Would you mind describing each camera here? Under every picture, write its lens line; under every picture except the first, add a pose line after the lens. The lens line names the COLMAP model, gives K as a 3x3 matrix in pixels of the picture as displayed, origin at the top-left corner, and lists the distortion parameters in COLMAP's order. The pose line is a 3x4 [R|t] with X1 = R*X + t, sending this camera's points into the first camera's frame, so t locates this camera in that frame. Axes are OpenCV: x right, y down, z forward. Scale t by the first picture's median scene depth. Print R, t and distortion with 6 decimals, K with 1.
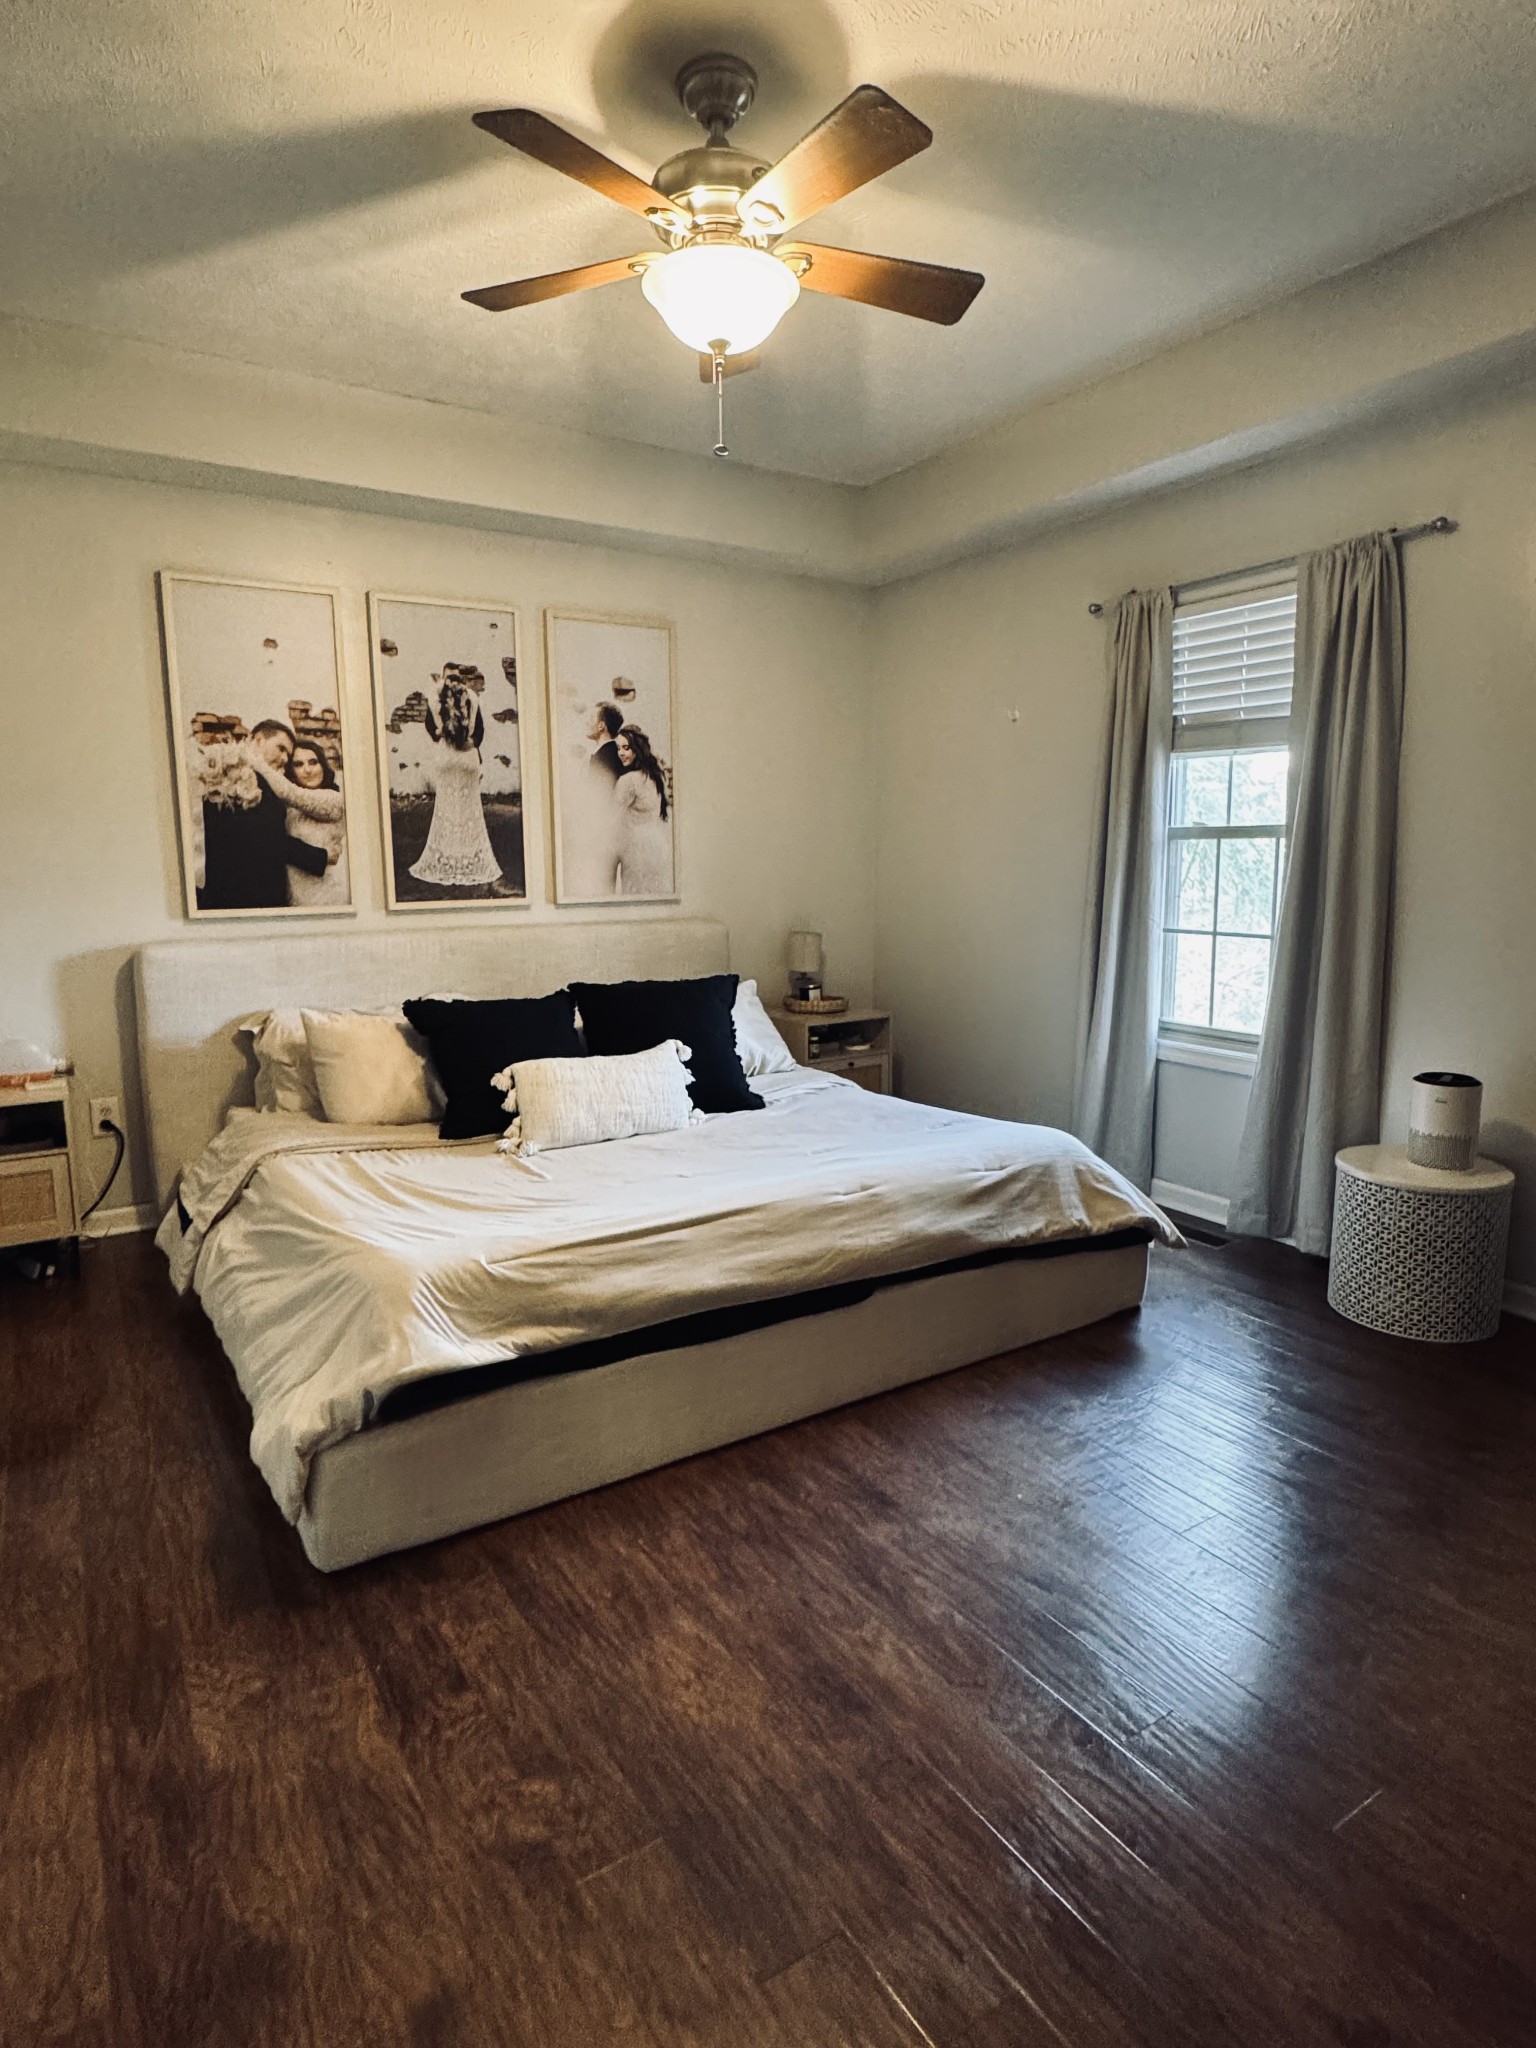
lens RADIAL K [[1148.6, 0, 768.0], [0, 1148.6, 1024.0], [0, 0, 1]] dist [-0.008140, -0.000664]
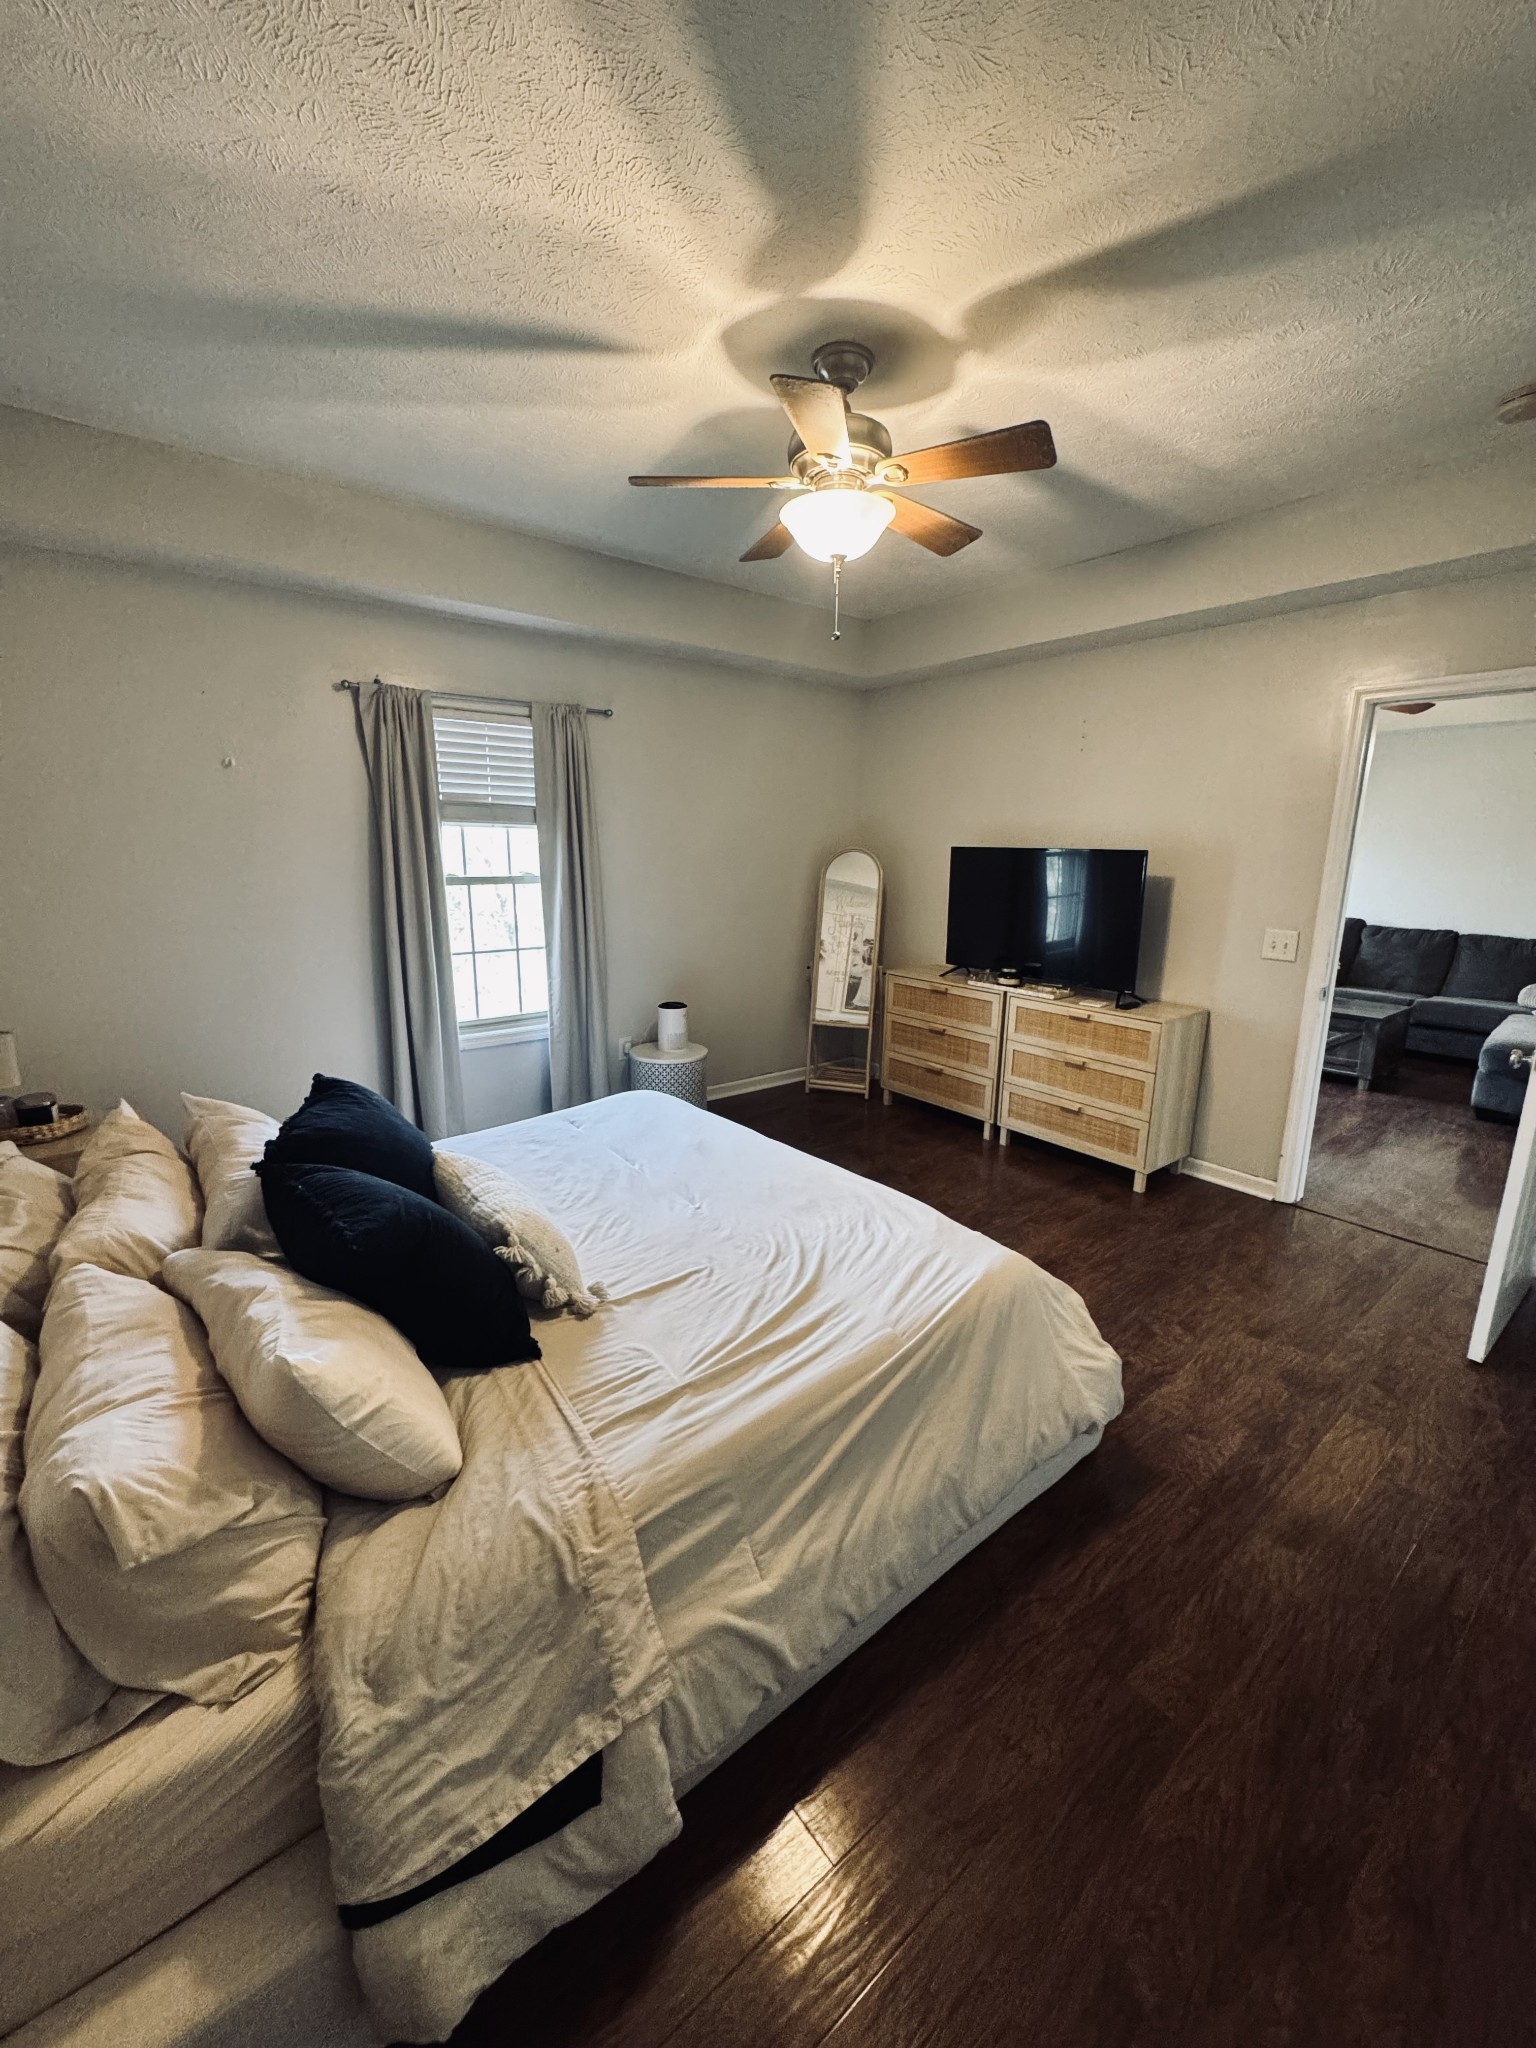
lens RADIAL K [[821.5, 0, 768.0], [0, 821.5, 1024.0], [0, 0, 1]] dist [0.001727, 0.000134]
pose [[-0.114162, -0.209536, 0.971114, -0.717778], [0.124761, 0.966742, 0.223260, -0.190542], [-0.985597, 0.146645, -0.084224, 0.812478]]
